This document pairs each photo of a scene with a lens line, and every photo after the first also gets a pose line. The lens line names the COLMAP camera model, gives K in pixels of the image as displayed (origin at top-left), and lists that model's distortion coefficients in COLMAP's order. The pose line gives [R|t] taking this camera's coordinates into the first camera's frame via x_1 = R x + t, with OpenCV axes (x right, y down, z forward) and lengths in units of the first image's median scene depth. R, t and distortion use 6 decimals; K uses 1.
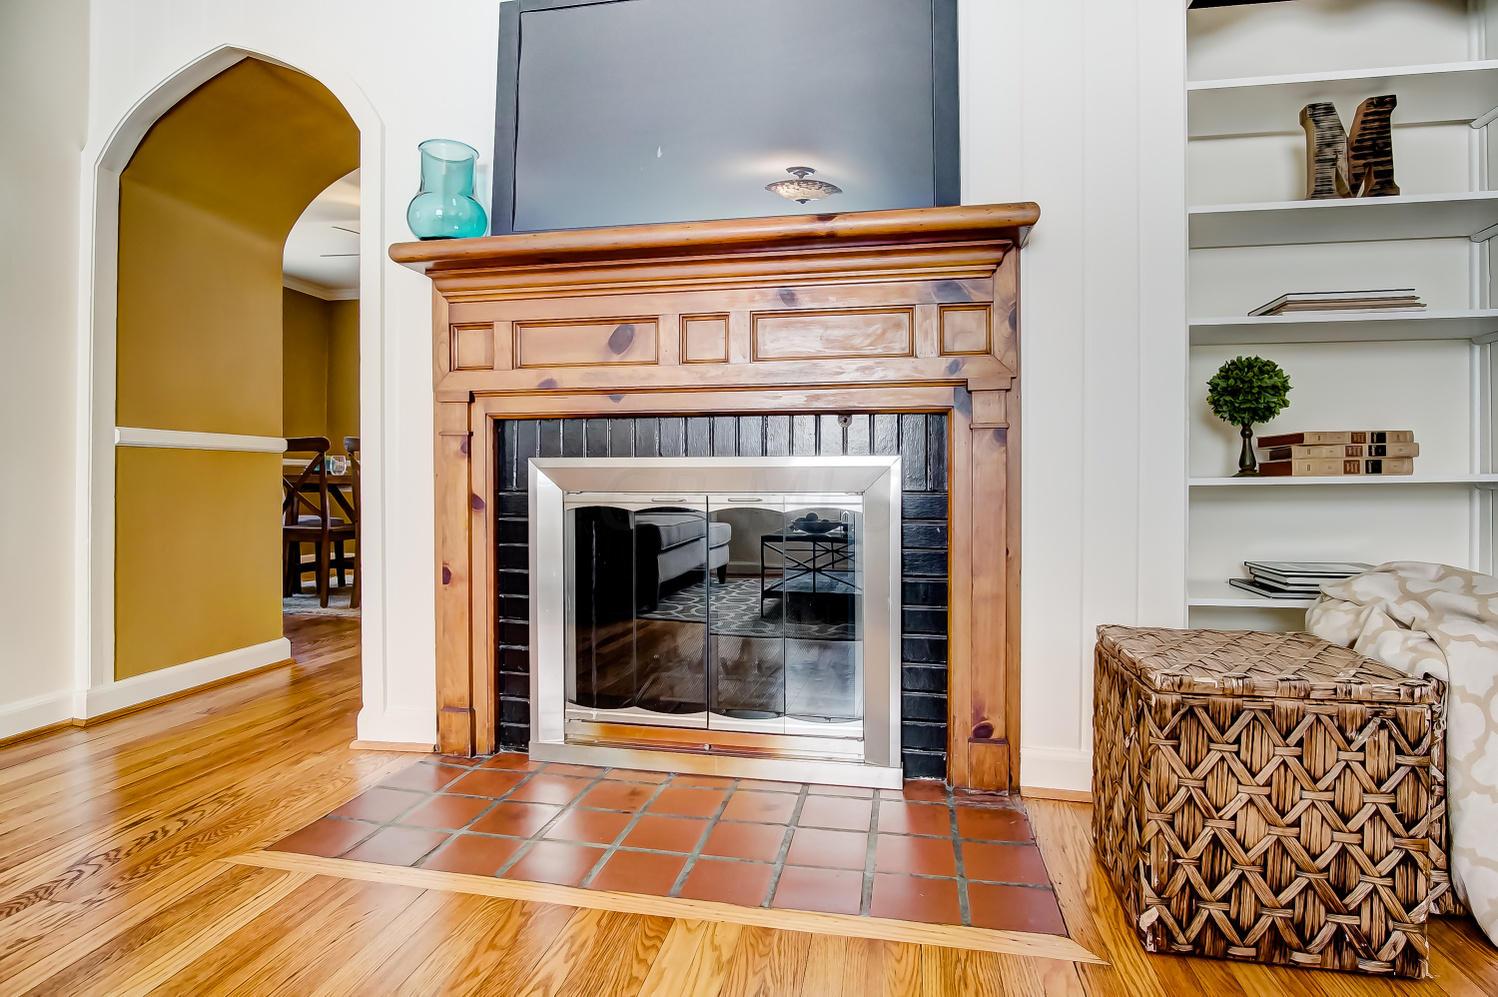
lens RADIAL K [[803.4, 0, 749.4], [0, 803.4, 484.7], [0, 0, 1]] dist [-0.024250, 0.002266]
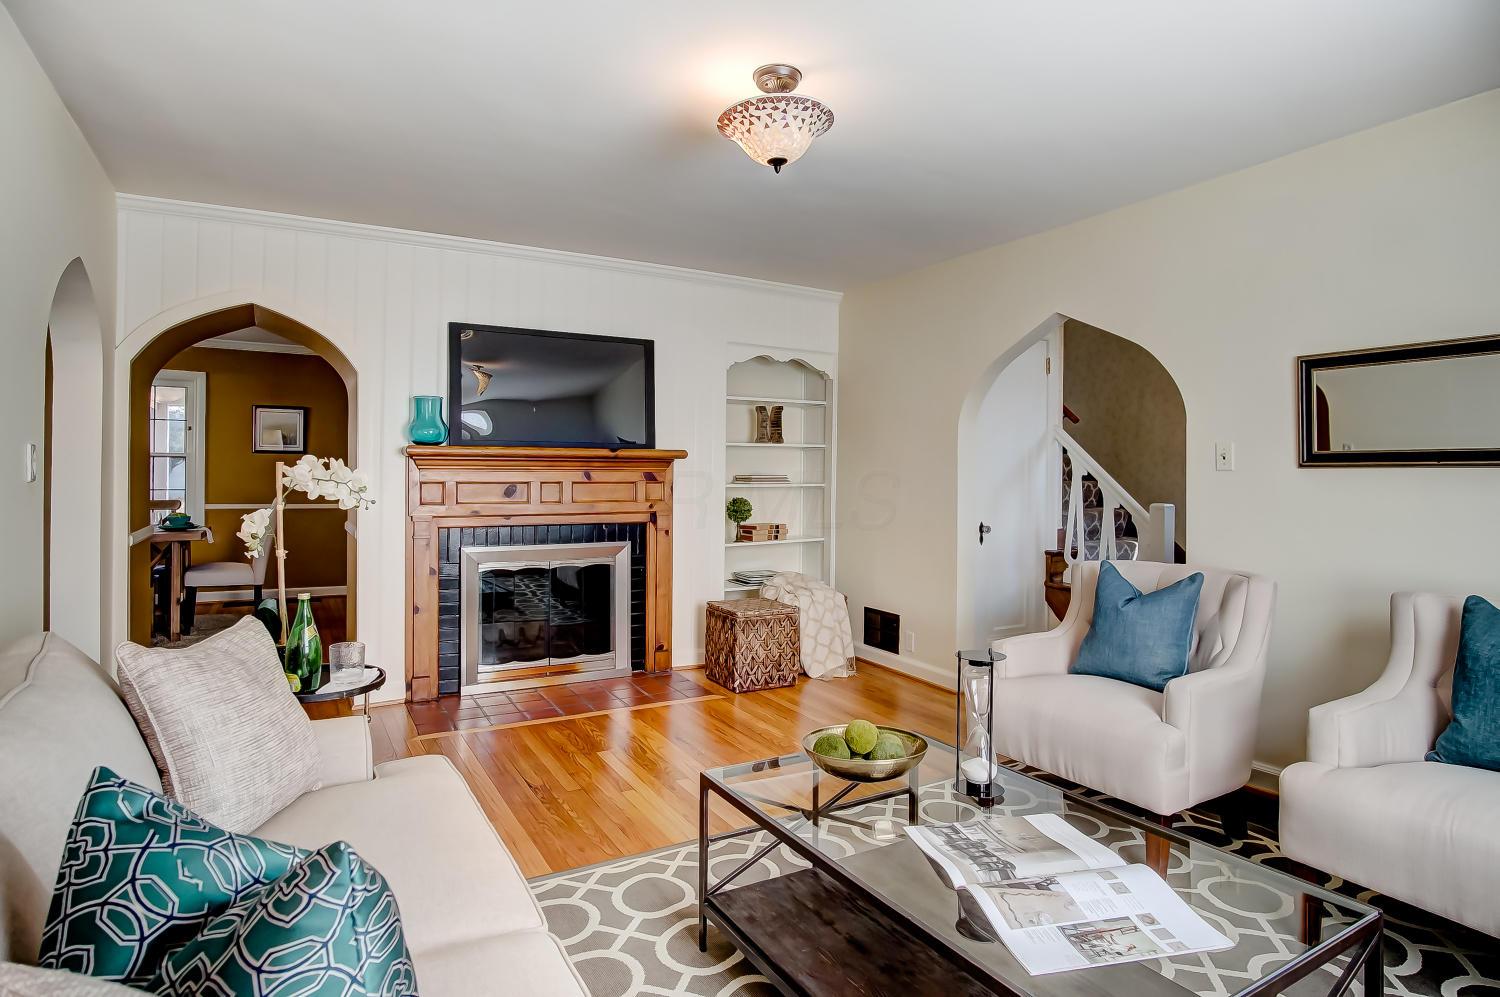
lens RADIAL K [[804.5, 0, 753.8], [0, 804.5, 488.8], [0, 0, 1]] dist [-0.024250, 0.002266]
pose [[0.760778, -0.008036, 0.648962, -1.140732], [-0.002627, 0.999877, 0.015461, -0.239804], [-0.649007, -0.013467, 0.760663, -1.139505]]
